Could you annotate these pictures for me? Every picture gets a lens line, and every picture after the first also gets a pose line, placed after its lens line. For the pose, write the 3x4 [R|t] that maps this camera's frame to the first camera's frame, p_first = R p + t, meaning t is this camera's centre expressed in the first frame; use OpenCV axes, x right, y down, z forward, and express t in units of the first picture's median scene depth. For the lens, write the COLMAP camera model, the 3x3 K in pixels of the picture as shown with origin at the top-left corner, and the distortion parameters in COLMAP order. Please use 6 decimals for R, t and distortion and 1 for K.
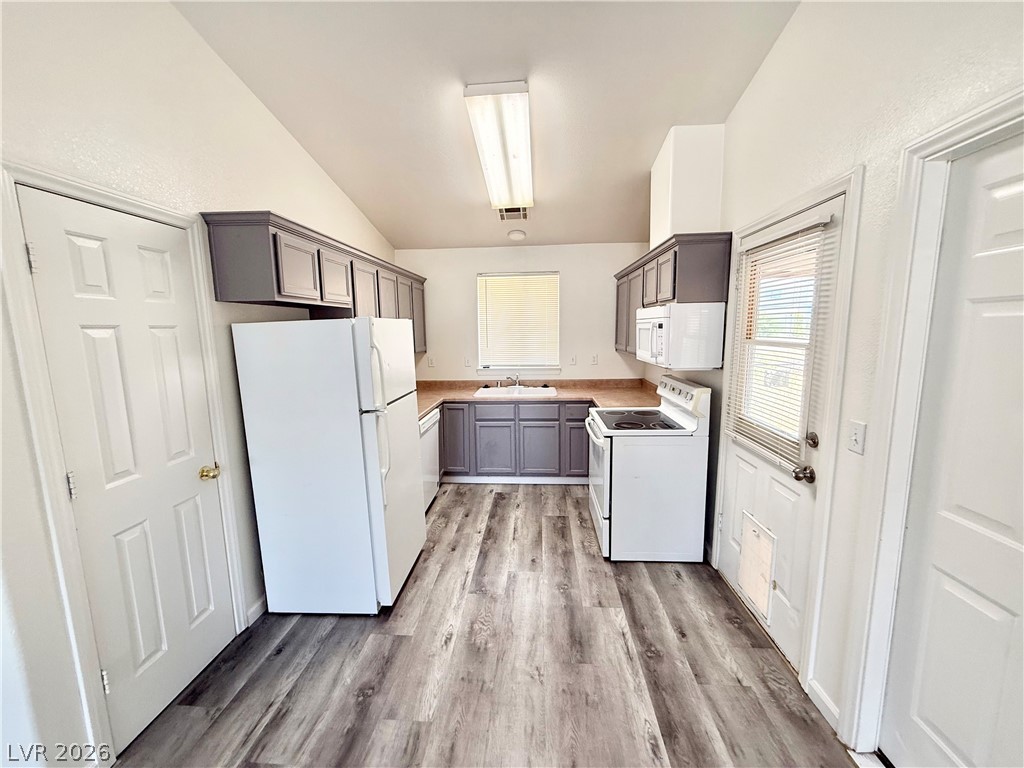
lens RADIAL K [[410.3, 0, 508.8], [0, 410.3, 386.2], [0, 0, 1]] dist [0.002104, 0.000488]
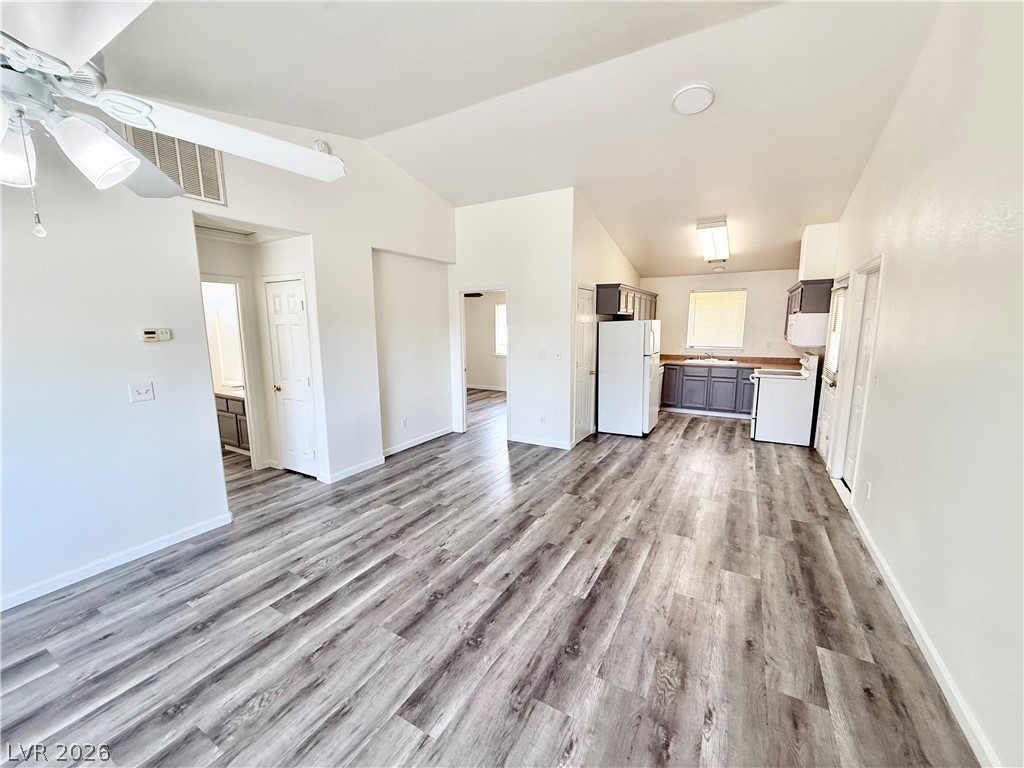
lens RADIAL K [[410.3, 0, 508.8], [0, 410.3, 386.2], [0, 0, 1]] dist [0.002104, 0.000488]
pose [[0.900856, 0.078126, -0.427031, 0.000148], [-0.070679, 0.996944, 0.033289, 0.175167], [0.428326, 0.000193, 0.903624, -1.327781]]
